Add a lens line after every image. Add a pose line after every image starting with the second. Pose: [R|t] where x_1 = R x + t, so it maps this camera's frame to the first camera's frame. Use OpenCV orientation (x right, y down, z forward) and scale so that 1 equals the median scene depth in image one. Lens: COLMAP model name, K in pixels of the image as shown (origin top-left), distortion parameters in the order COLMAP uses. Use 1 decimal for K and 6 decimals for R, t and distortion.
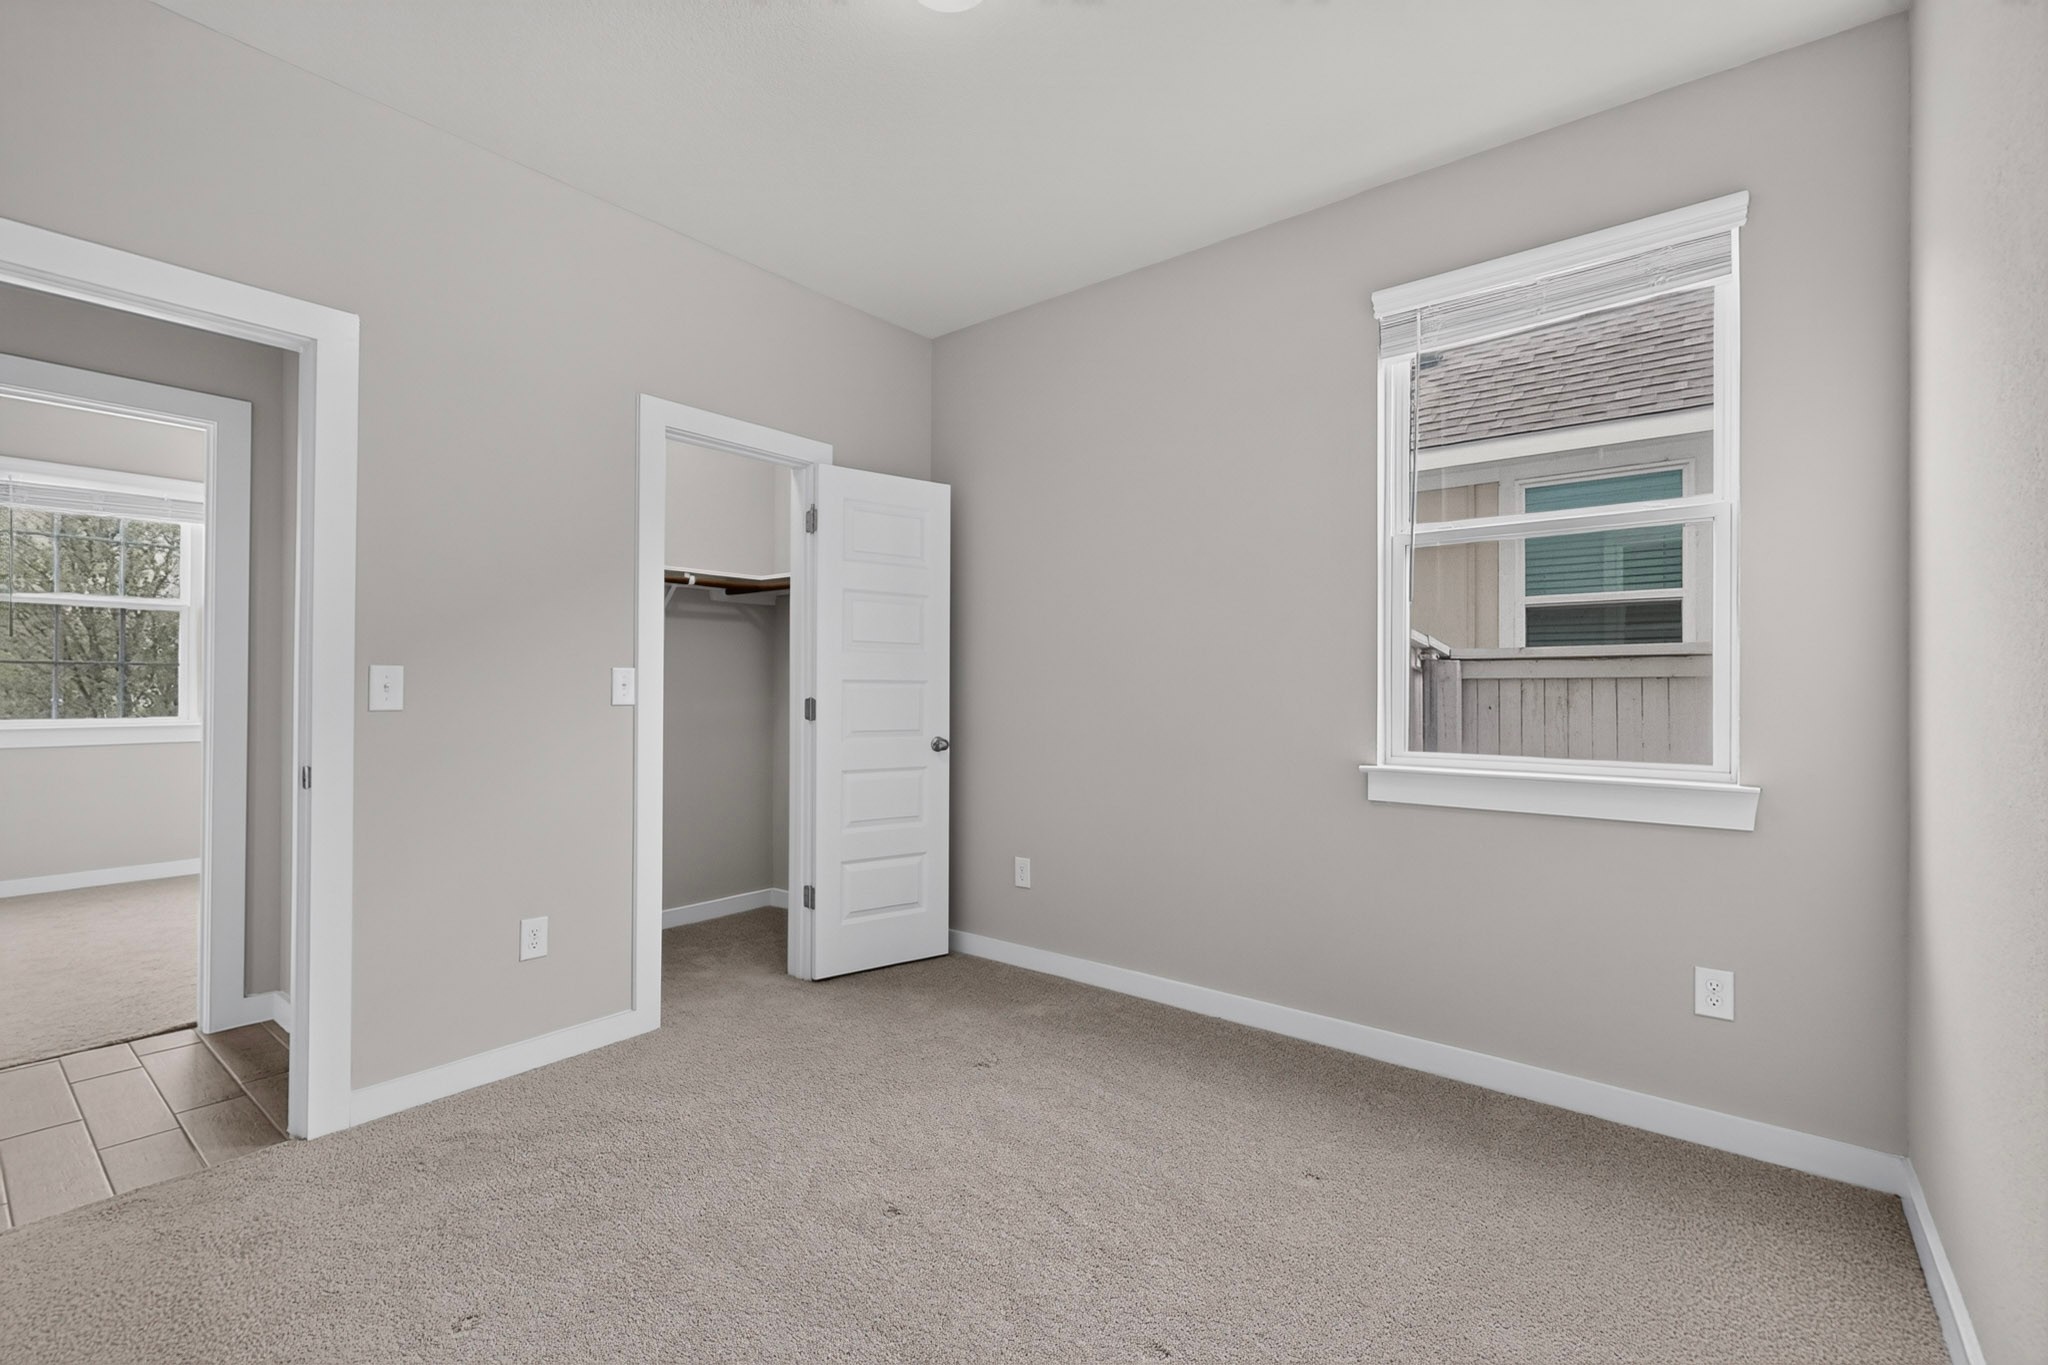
lens RADIAL K [[893.3, 0, 1020.9], [0, 893.3, 685.0], [0, 0, 1]] dist [-0.001878, 0.000324]
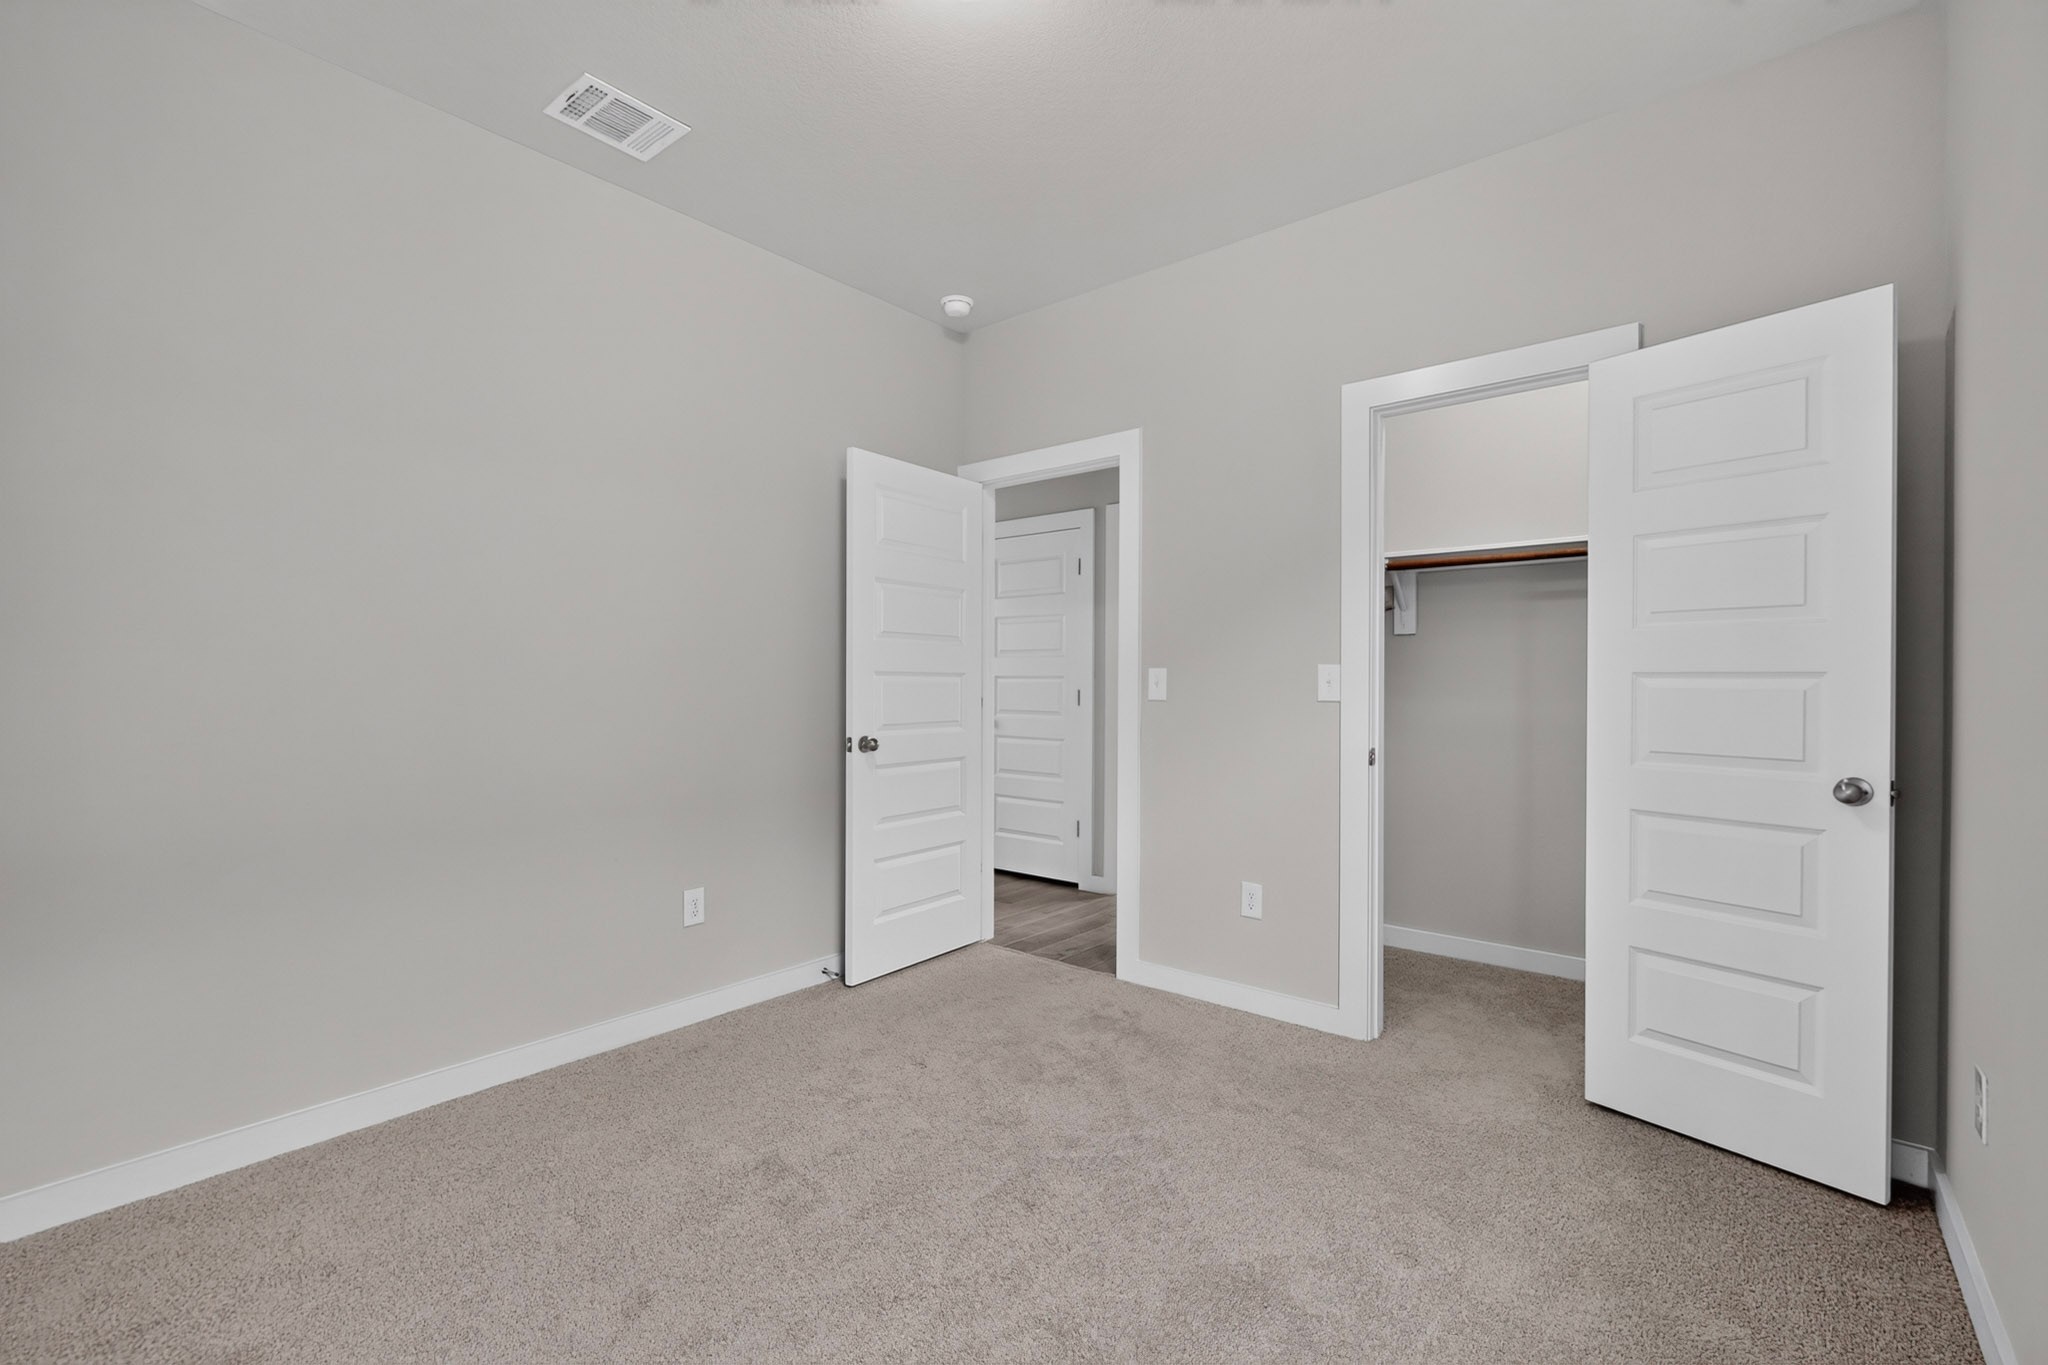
lens RADIAL K [[893.3, 0, 1020.9], [0, 893.3, 685.0], [0, 0, 1]] dist [-0.001878, 0.000324]
pose [[-0.025638, -0.002698, -0.999668, 0.578412], [-0.005035, 0.999984, -0.002570, 0.008242], [0.999659, 0.004968, -0.025651, 0.677635]]
